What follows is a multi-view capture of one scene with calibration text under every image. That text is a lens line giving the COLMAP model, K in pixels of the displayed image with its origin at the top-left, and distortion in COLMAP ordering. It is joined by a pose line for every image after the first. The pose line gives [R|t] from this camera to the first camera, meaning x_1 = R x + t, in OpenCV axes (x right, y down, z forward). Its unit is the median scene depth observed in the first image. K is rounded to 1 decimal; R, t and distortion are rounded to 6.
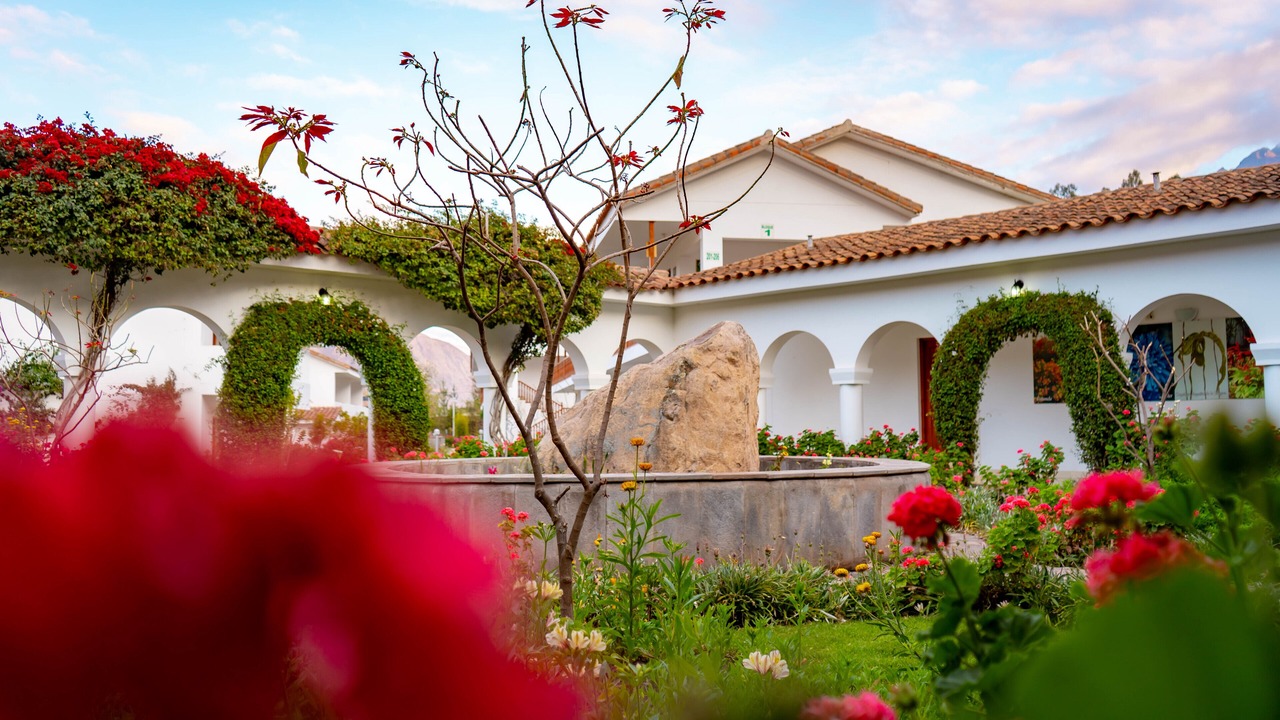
lens RADIAL K [[1047.2, 0, 684.8], [0, 1047.2, 361.2], [0, 0, 1]] dist [-0.002381, -0.002910]
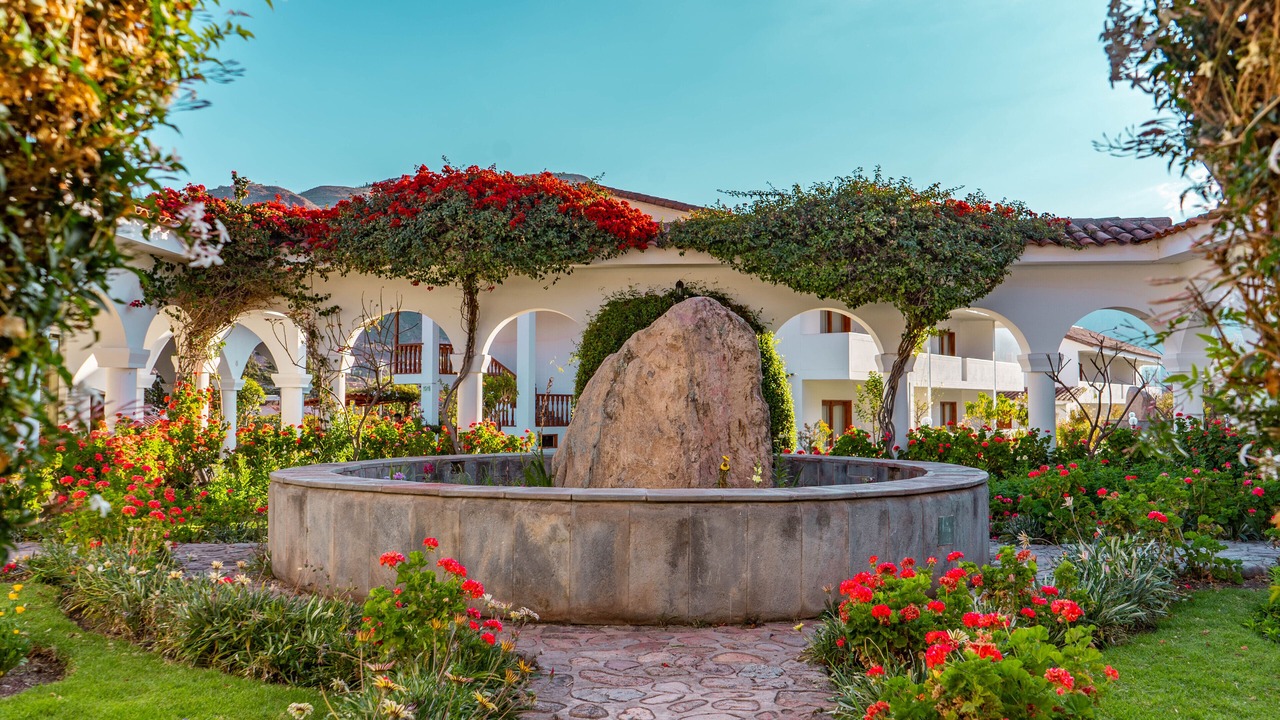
lens RADIAL K [[1047.2, 0, 684.8], [0, 1047.2, 361.2], [0, 0, 1]] dist [-0.002381, -0.002910]
pose [[0.684403, -0.021335, -0.728792, 0.653349], [0.038446, 0.999237, 0.006852, 0.005670], [0.728090, -0.032709, 0.684701, 0.458127]]
